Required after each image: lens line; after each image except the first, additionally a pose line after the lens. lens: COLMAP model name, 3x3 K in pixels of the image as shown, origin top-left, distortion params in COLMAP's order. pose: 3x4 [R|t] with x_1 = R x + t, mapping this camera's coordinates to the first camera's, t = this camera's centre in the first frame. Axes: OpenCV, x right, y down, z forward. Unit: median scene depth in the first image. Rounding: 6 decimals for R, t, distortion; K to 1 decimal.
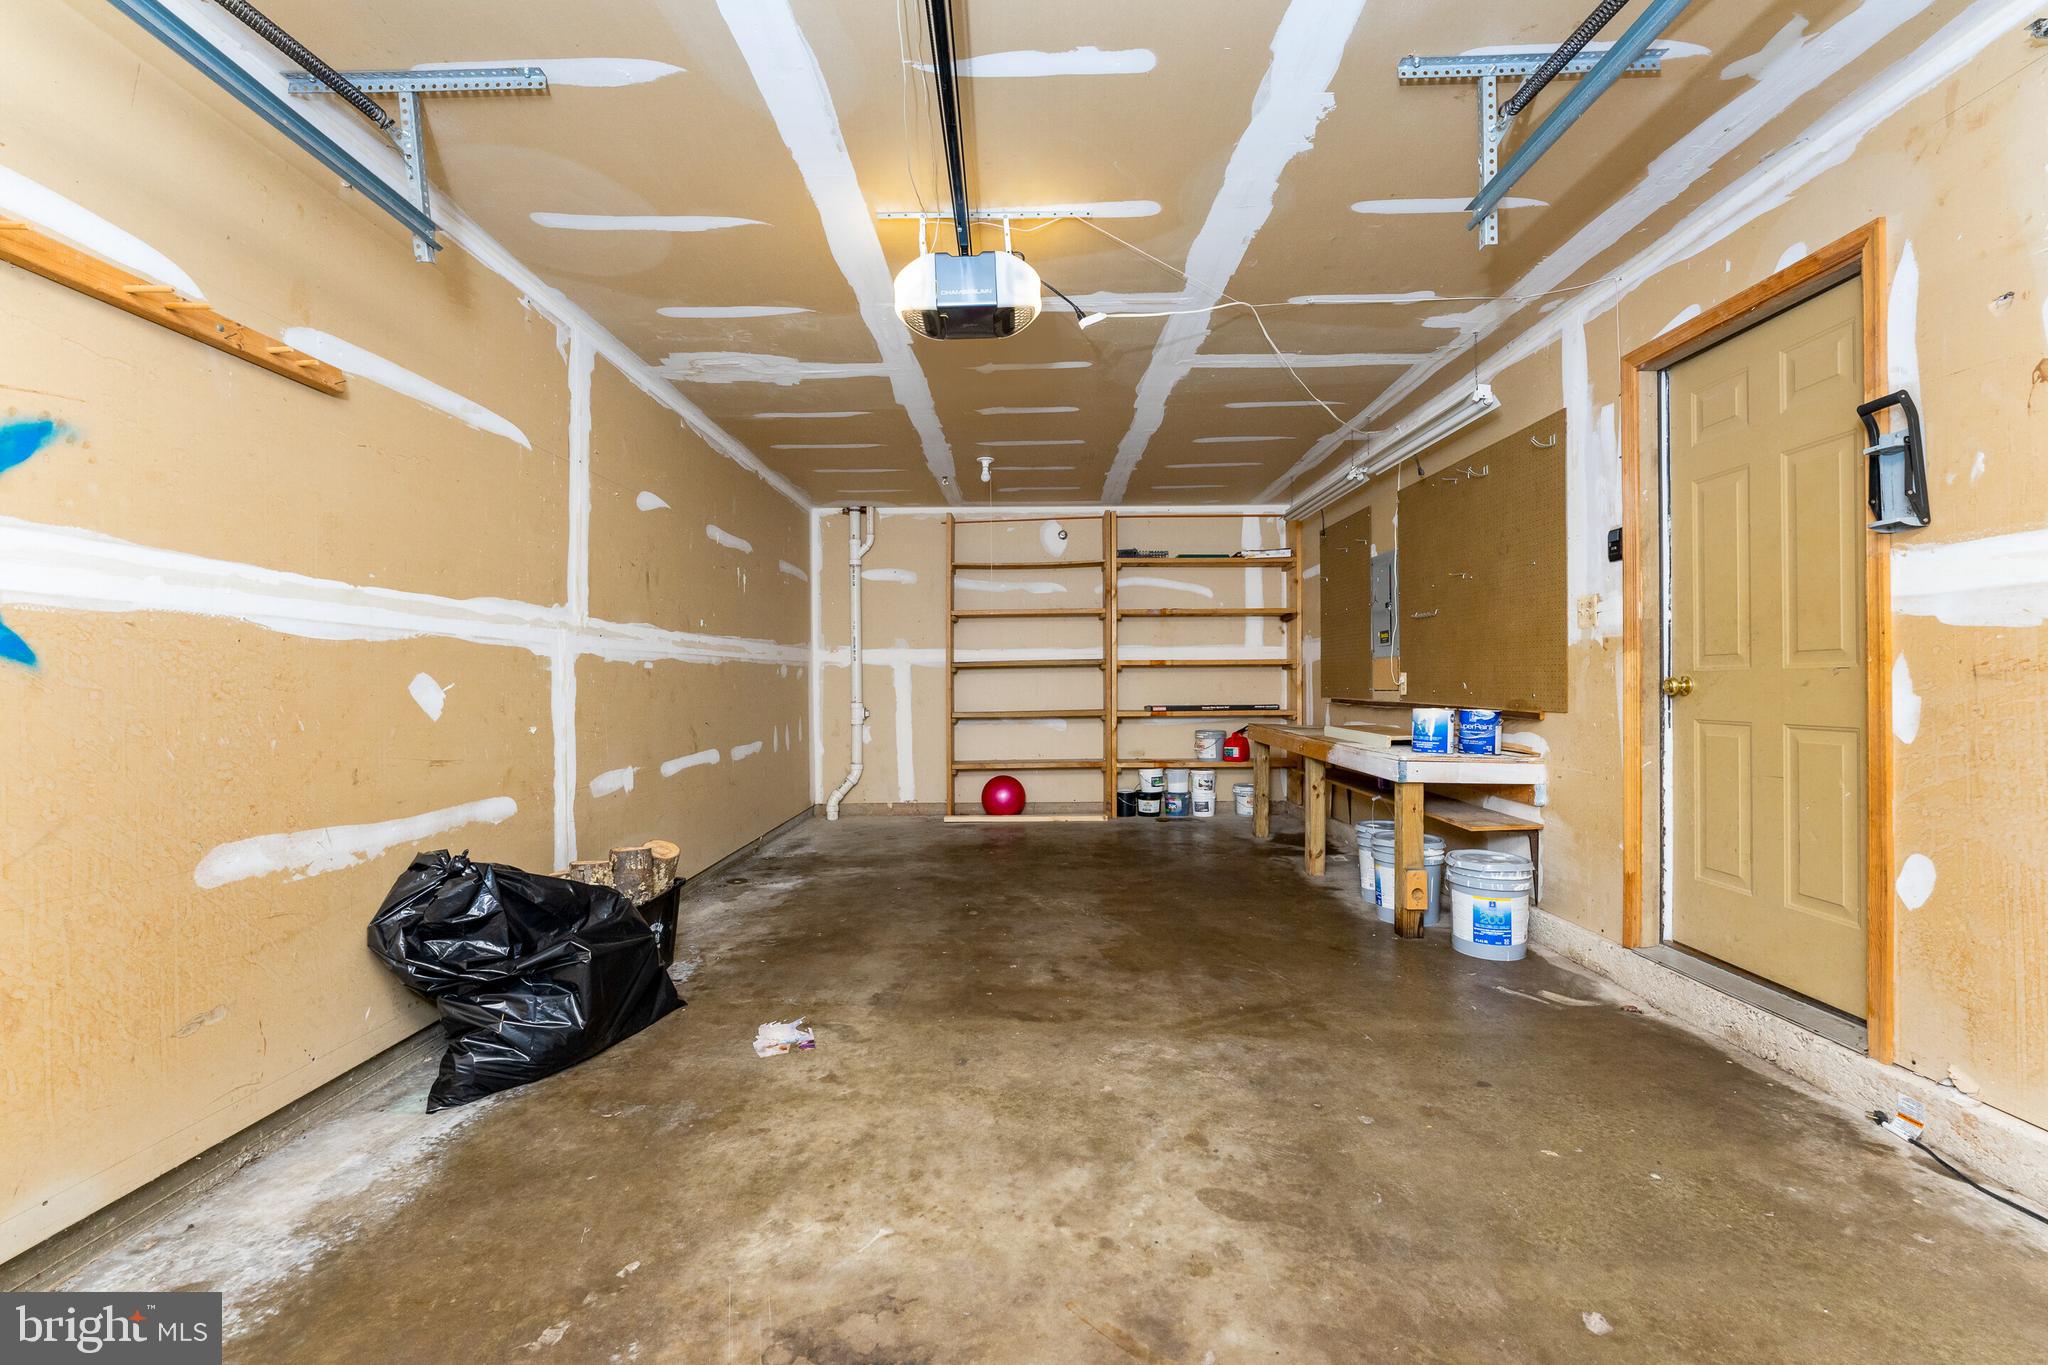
lens RADIAL K [[910.6, 0, 1013.3], [0, 910.6, 678.1], [0, 0, 1]] dist [0.000978, 0.000048]
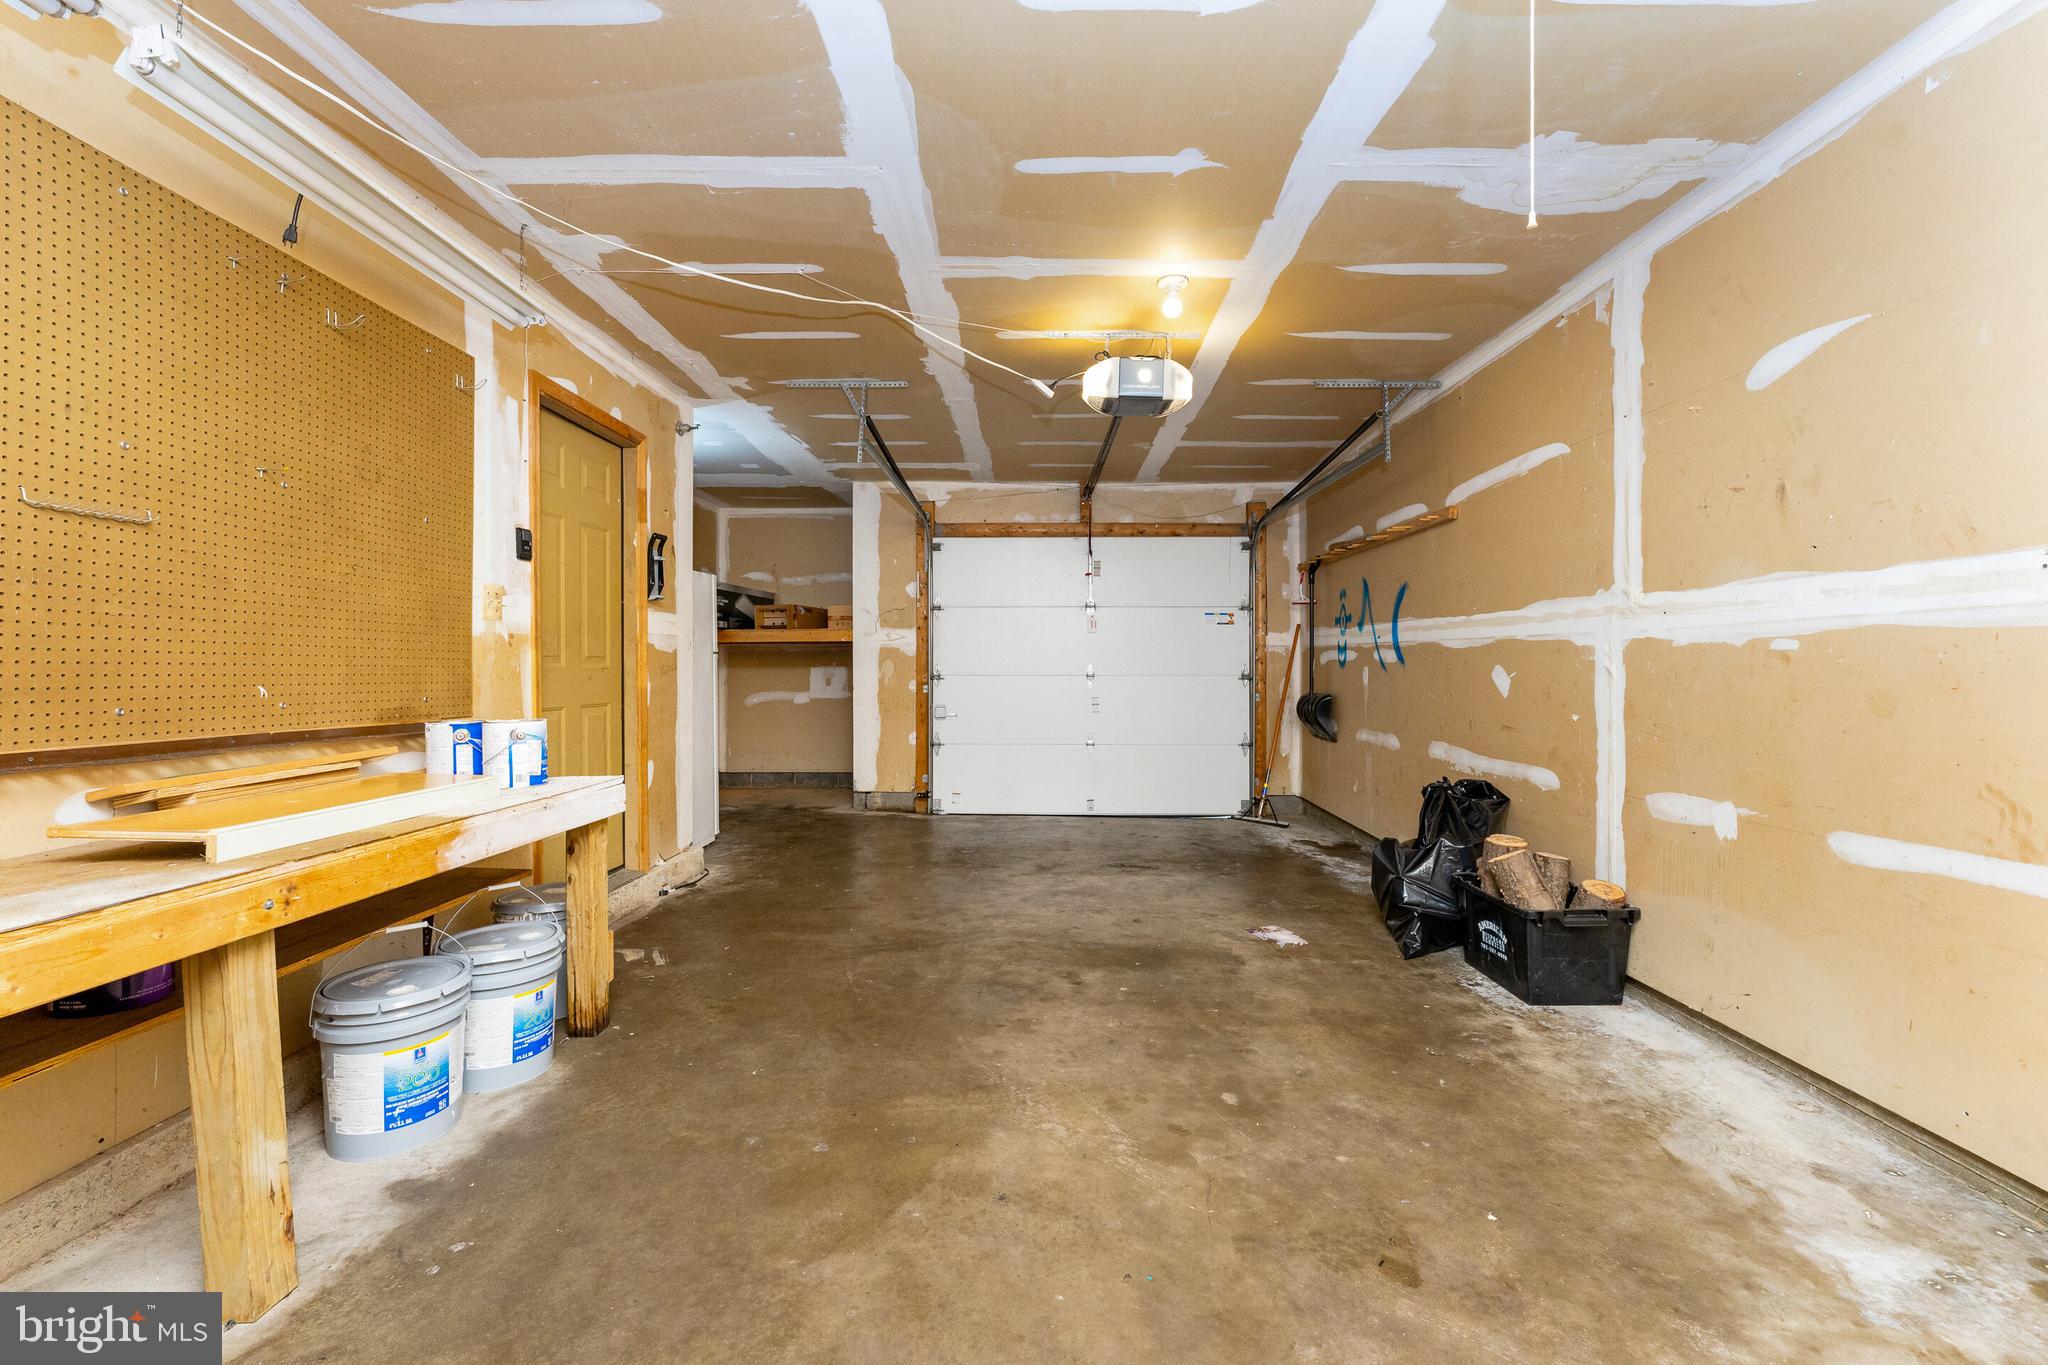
lens RADIAL K [[910.6, 0, 1013.3], [0, 910.6, 678.1], [0, 0, 1]] dist [0.000978, 0.000048]
pose [[-0.999888, 0.006364, 0.013567, 0.099918], [0.006472, 0.999948, 0.007904, -0.000798], [-0.013516, 0.007991, -0.999877, 1.990675]]
